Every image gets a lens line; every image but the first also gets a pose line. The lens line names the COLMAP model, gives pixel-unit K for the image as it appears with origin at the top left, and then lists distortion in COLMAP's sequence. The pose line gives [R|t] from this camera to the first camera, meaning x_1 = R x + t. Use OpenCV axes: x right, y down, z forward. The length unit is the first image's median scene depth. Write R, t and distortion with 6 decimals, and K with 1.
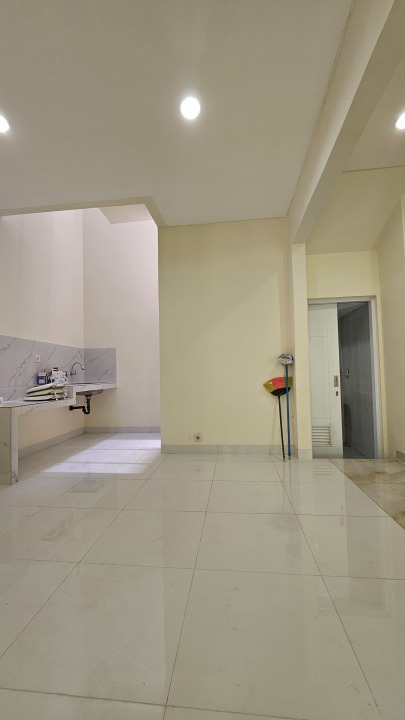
lens RADIAL K [[297.1, 0, 201.6], [0, 297.1, 360.8], [0, 0, 1]] dist [0.001002, 0.000382]
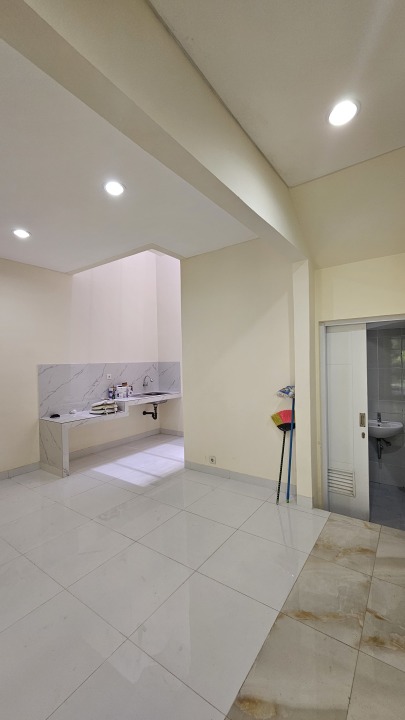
lens RADIAL K [[297.1, 0, 200.8], [0, 297.1, 360.5], [0, 0, 1]] dist [0.001002, 0.000382]
pose [[0.874198, 0.003606, -0.485557, 0.455133], [0.024000, 0.998429, 0.050624, -0.144282], [0.484977, -0.055908, 0.872738, 0.082118]]
